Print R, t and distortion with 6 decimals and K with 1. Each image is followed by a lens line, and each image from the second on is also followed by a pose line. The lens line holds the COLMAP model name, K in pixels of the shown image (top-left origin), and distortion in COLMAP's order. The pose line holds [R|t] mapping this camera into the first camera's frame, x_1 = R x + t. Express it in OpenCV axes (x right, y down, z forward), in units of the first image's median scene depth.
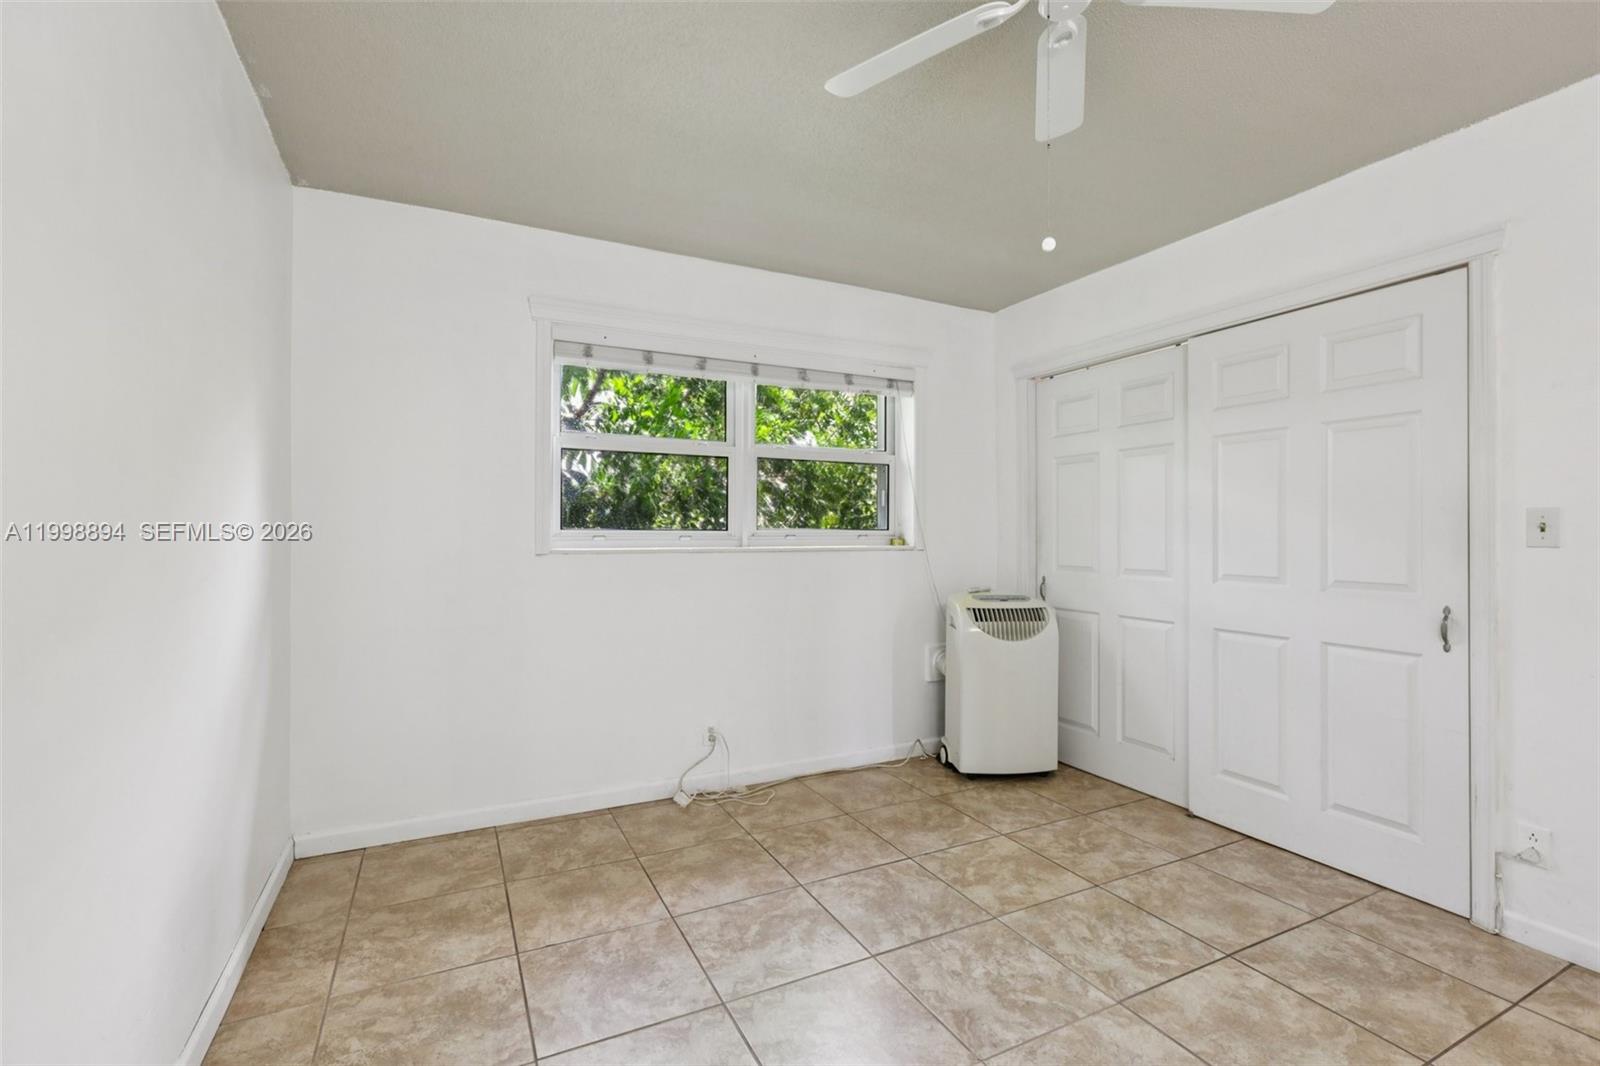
lens RADIAL K [[714.5, 0, 797.1], [0, 714.5, 534.0], [0, 0, 1]] dist [0.001639, 0.000845]
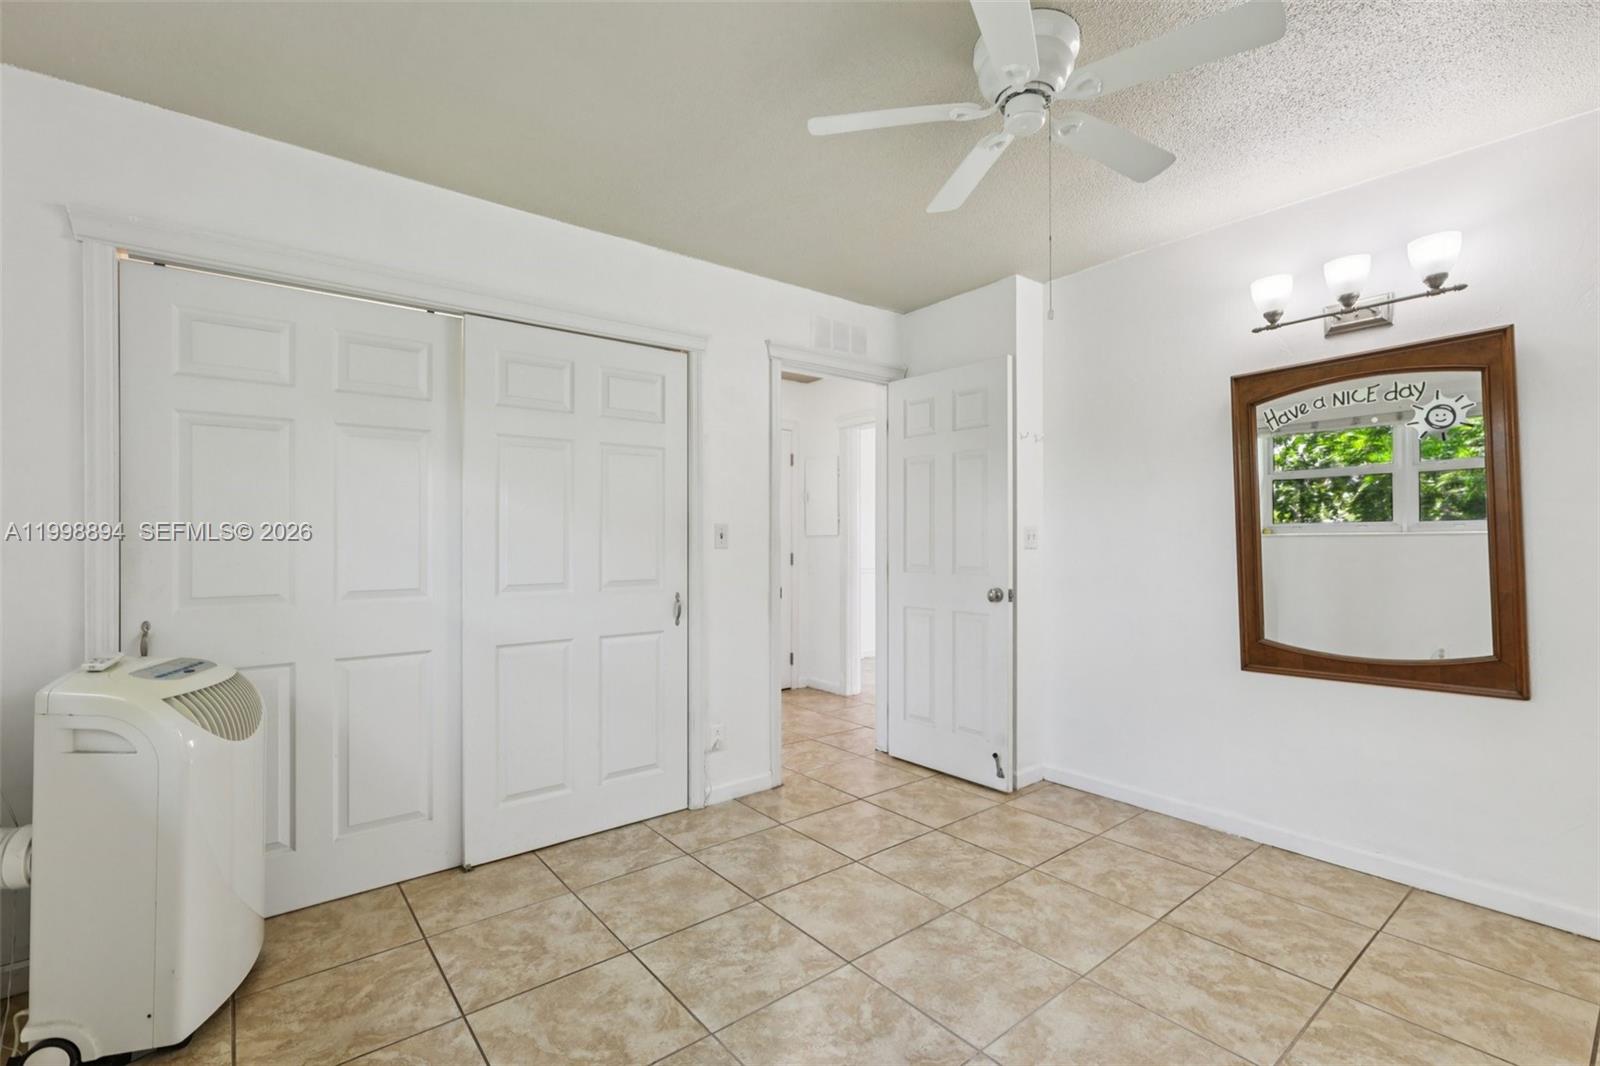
lens RADIAL K [[714.5, 0, 797.1], [0, 714.5, 534.0], [0, 0, 1]] dist [0.001639, 0.000845]
pose [[-0.208398, 0.006790, 0.978021, -0.456449], [0.007066, 0.999960, -0.005436, -0.002972], [-0.978019, 0.005778, -0.208437, 0.959972]]
